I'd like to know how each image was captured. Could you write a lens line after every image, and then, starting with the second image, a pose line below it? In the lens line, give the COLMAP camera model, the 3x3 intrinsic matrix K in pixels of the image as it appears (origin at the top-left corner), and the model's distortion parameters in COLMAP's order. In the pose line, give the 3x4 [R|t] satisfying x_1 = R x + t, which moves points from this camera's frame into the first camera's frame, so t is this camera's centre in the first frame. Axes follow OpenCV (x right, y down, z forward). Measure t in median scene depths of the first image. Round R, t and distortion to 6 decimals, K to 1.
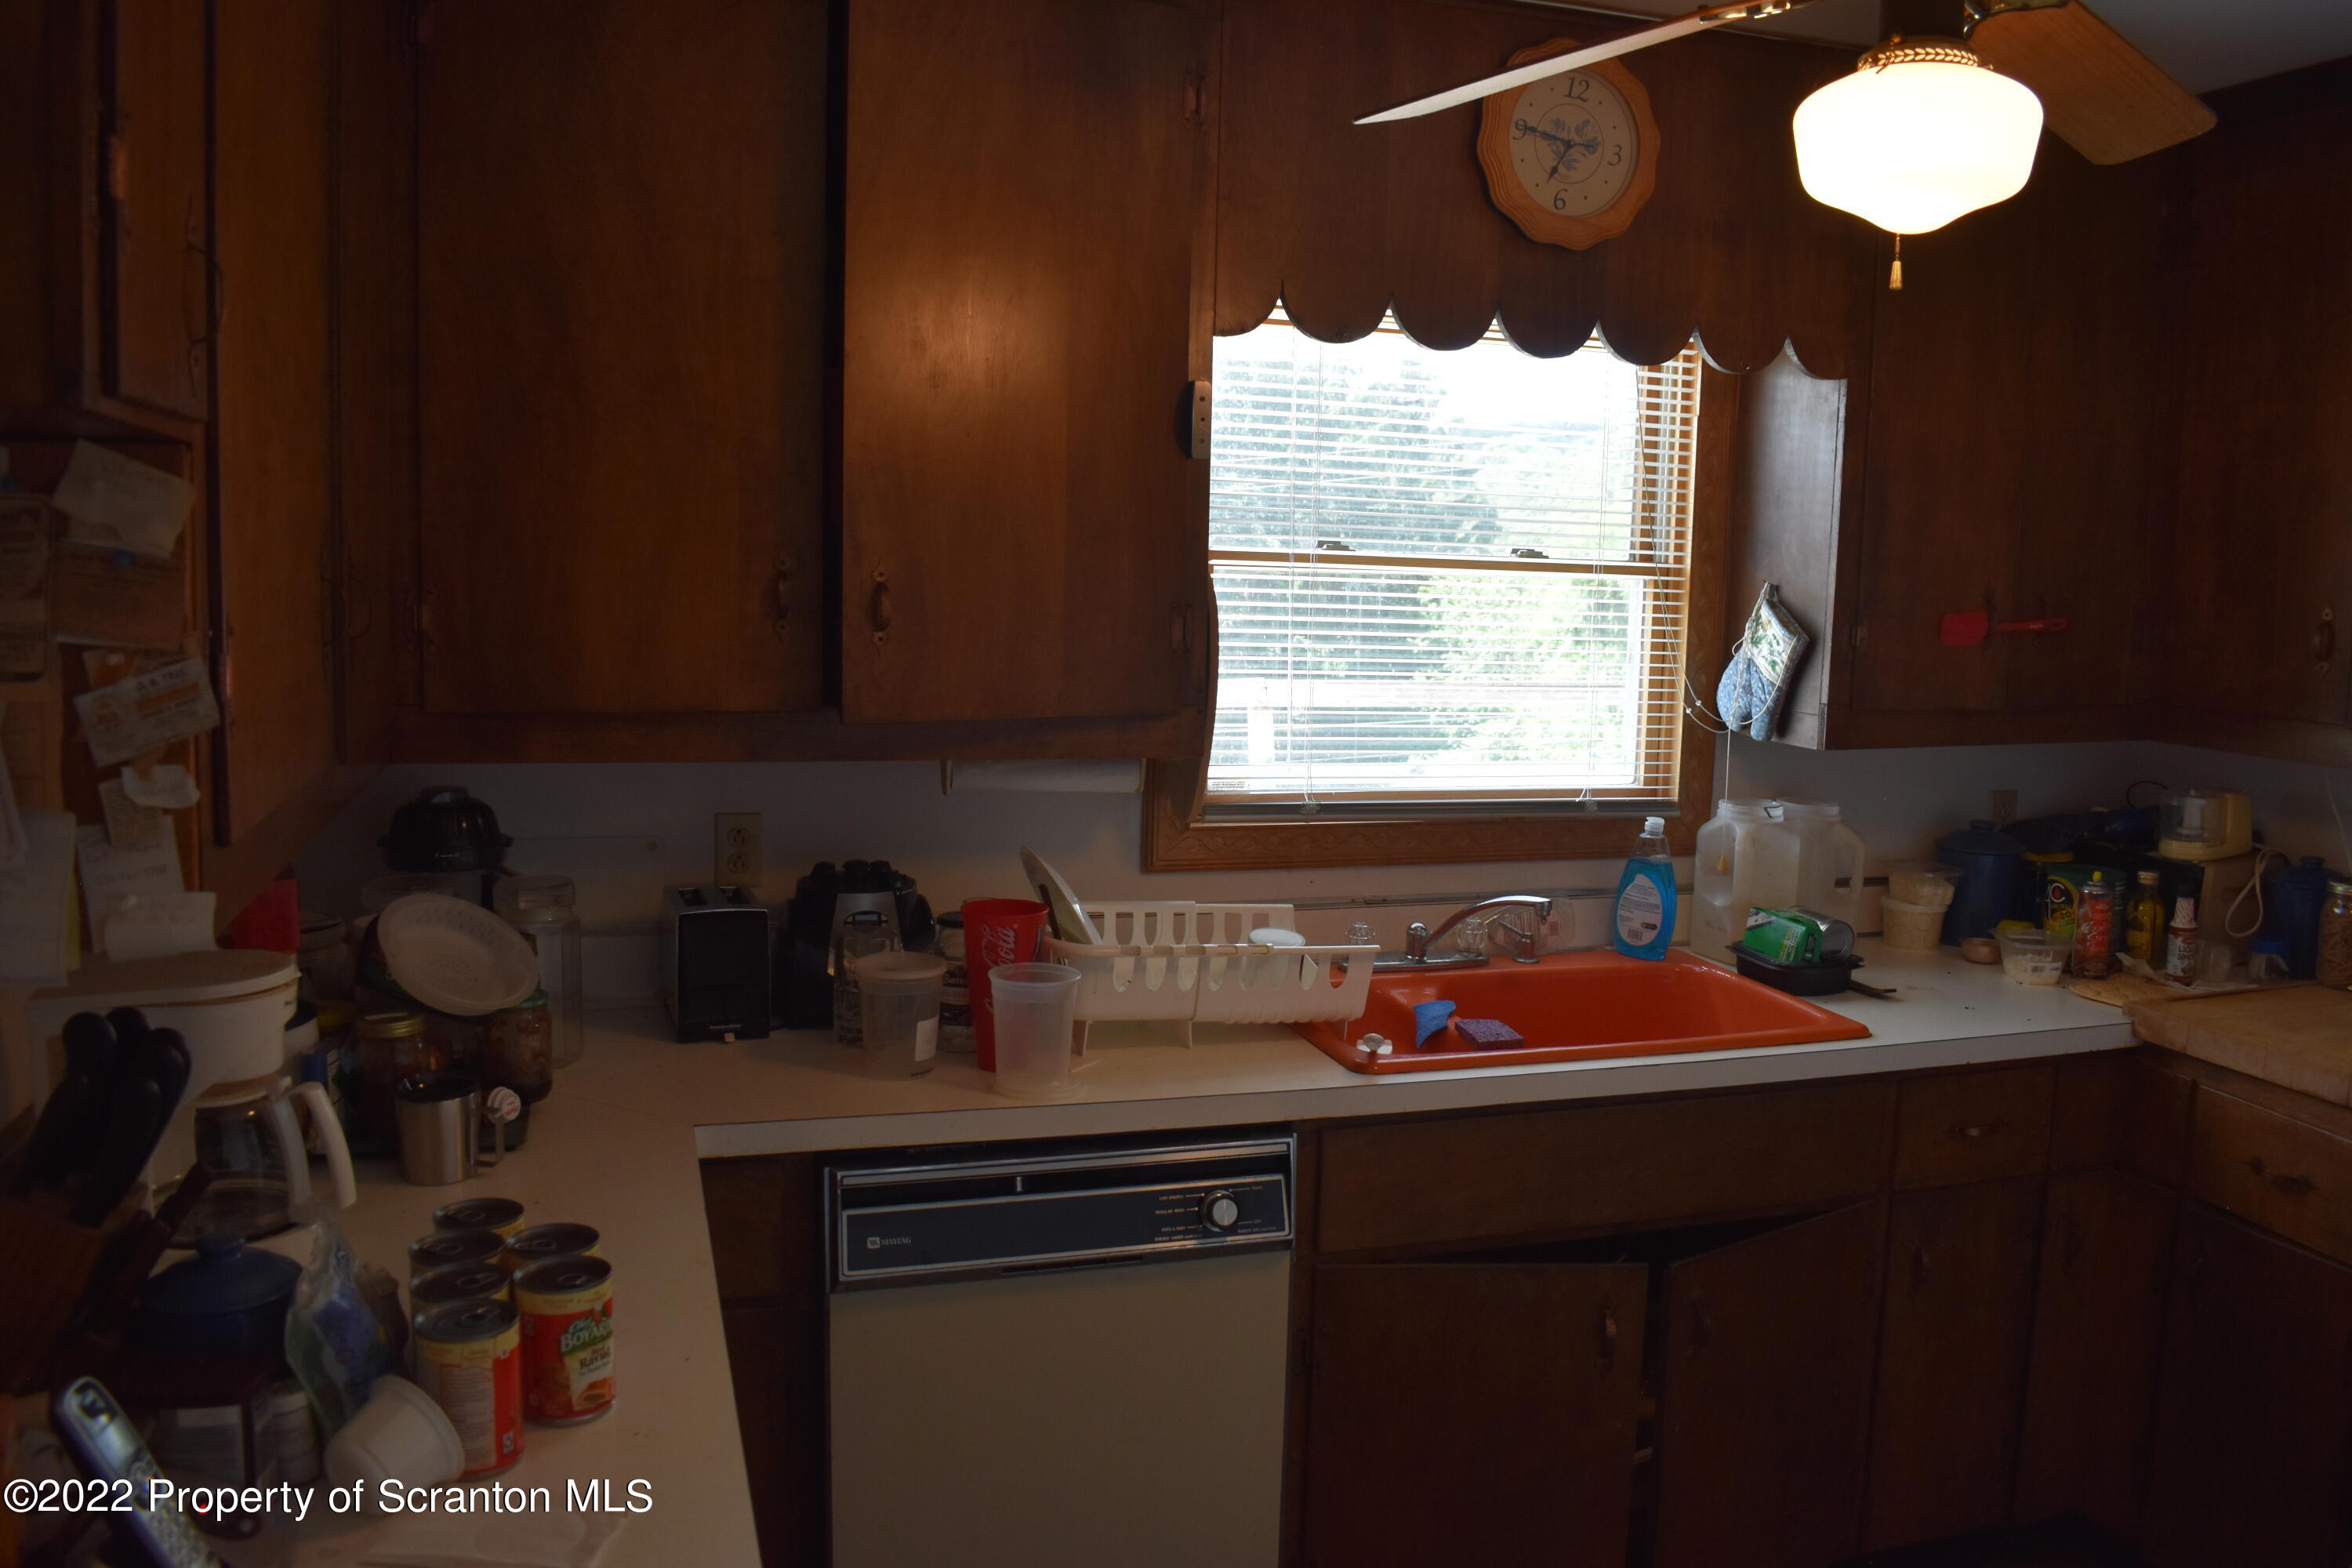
lens RADIAL K [[1823.6, 0, 1185.6], [0, 1823.6, 761.1], [0, 0, 1]] dist [-0.088291, 0.003202]
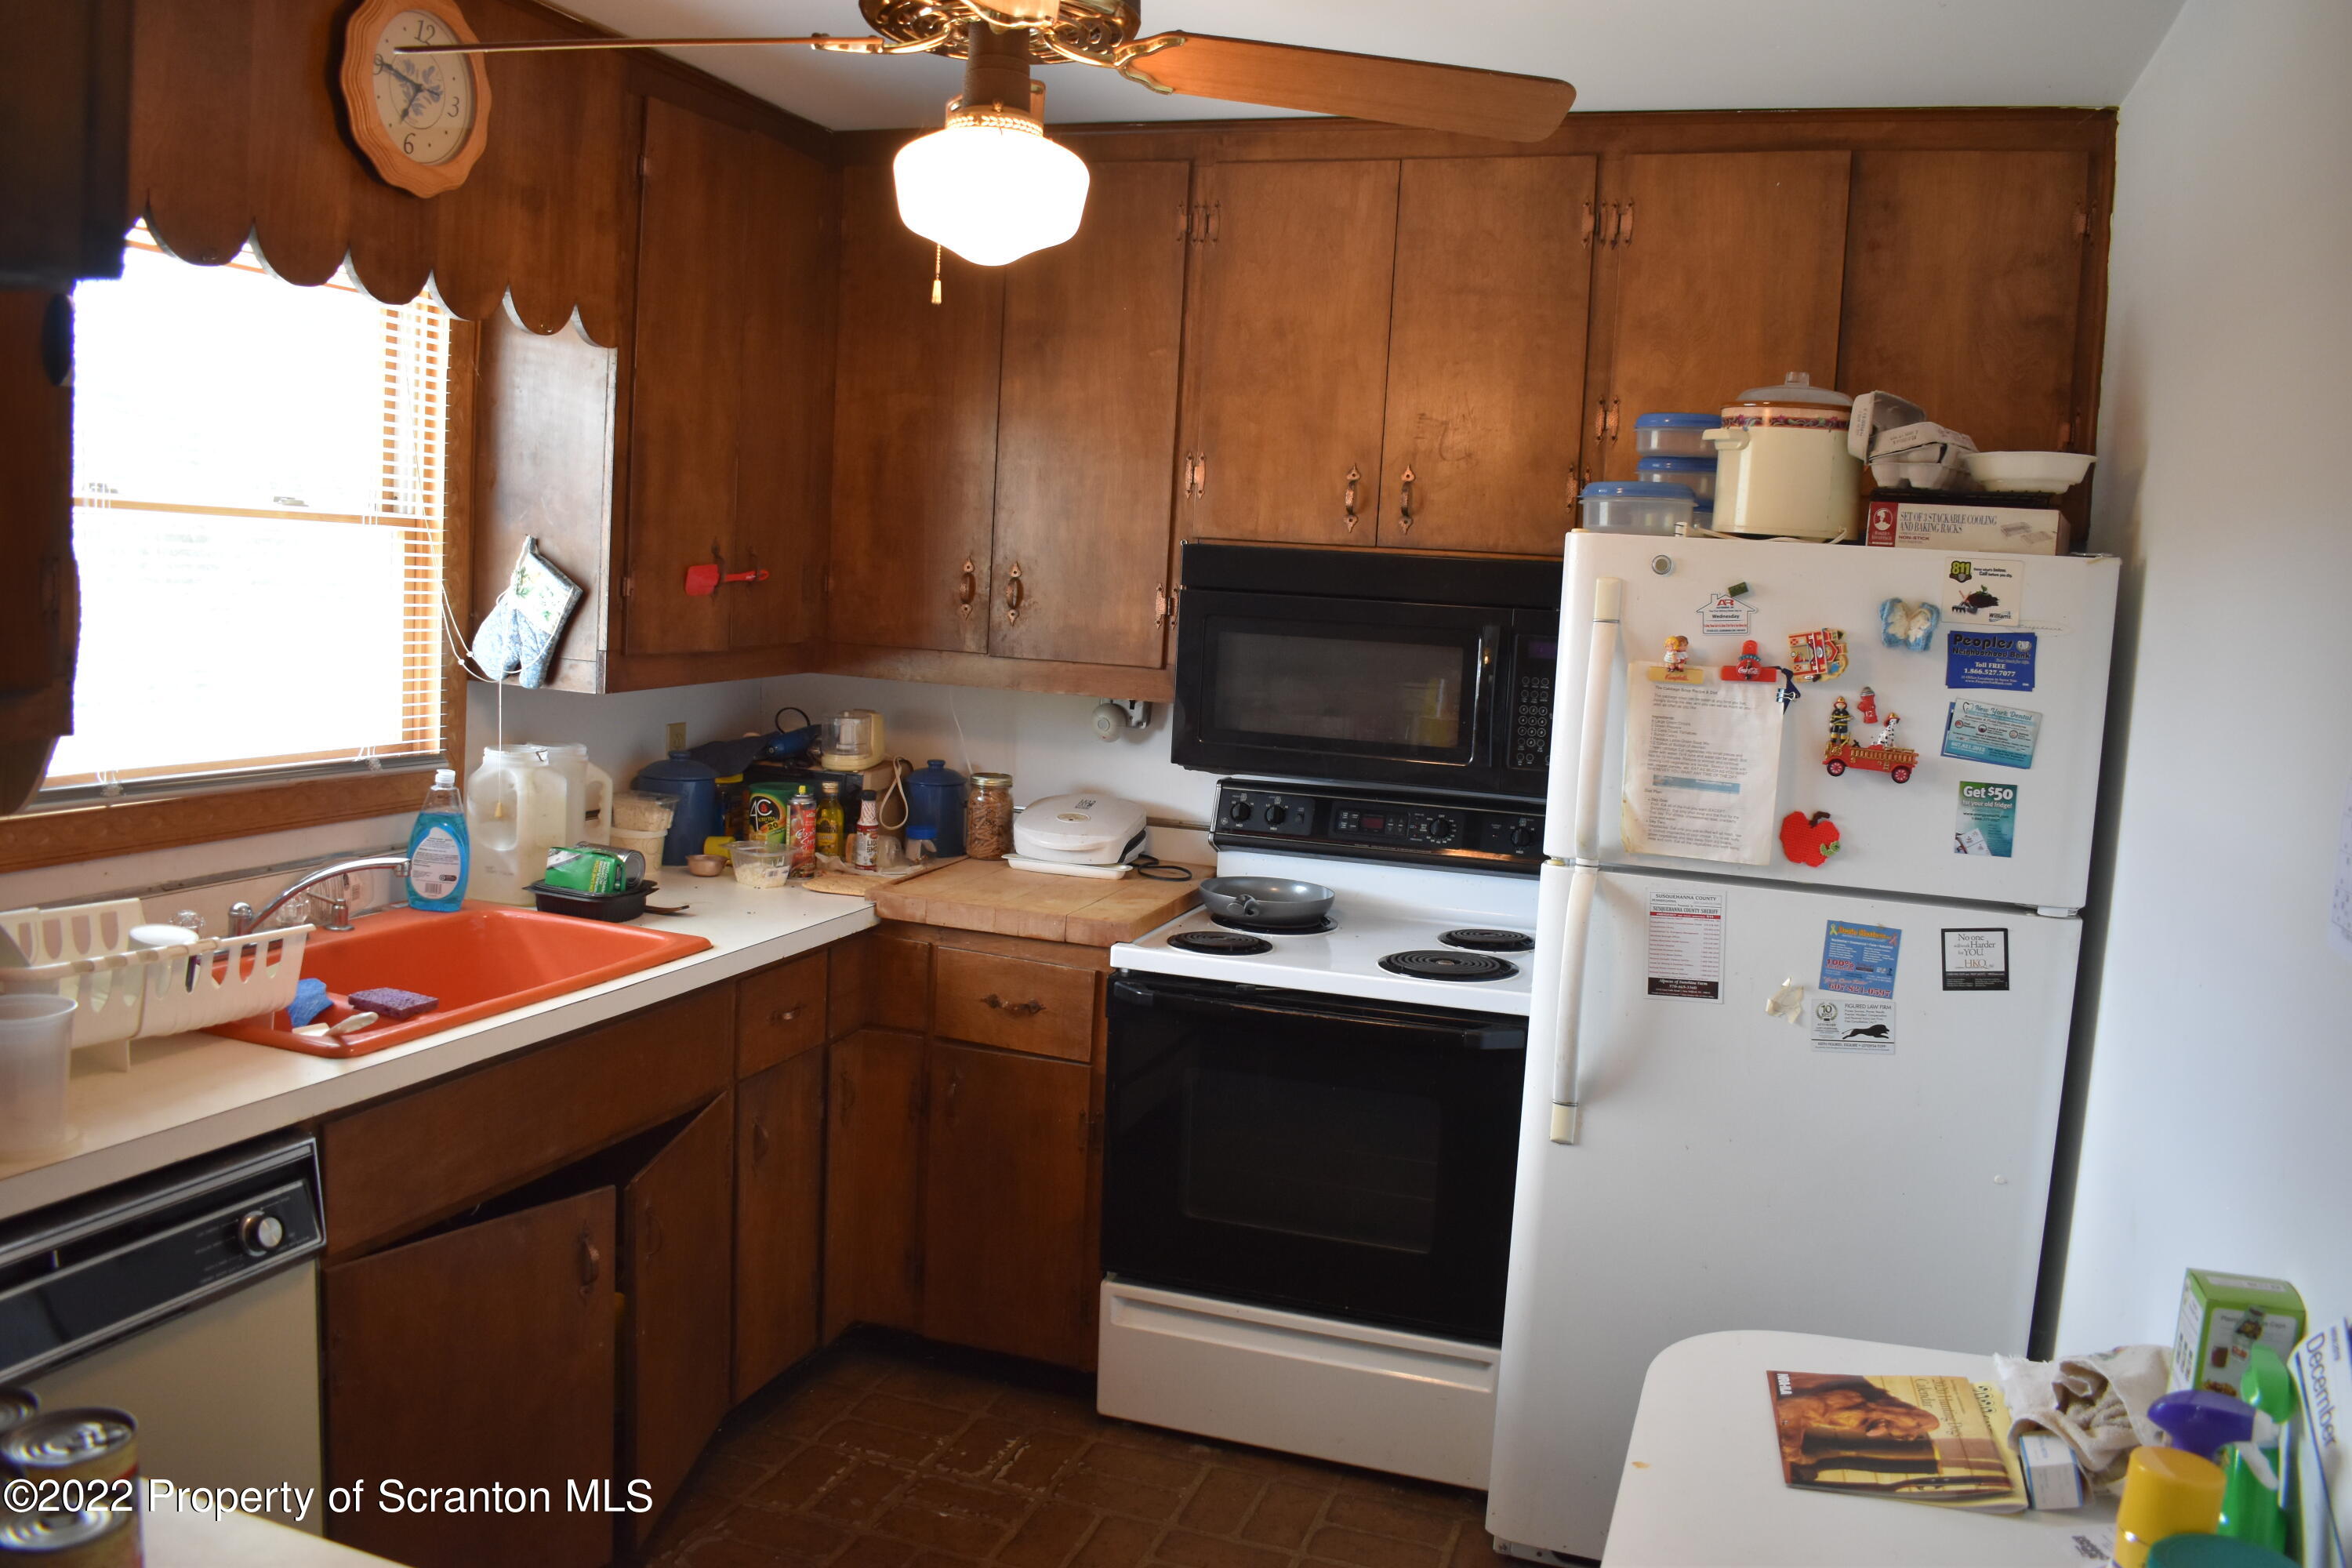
lens RADIAL K [[1823.6, 0, 1185.6], [0, 1823.6, 761.1], [0, 0, 1]] dist [-0.088291, 0.003202]
pose [[0.603620, -0.075718, 0.793668, -0.288434], [0.049639, 0.997118, 0.057375, -0.010489], [-0.795725, 0.004764, 0.605639, 0.073737]]
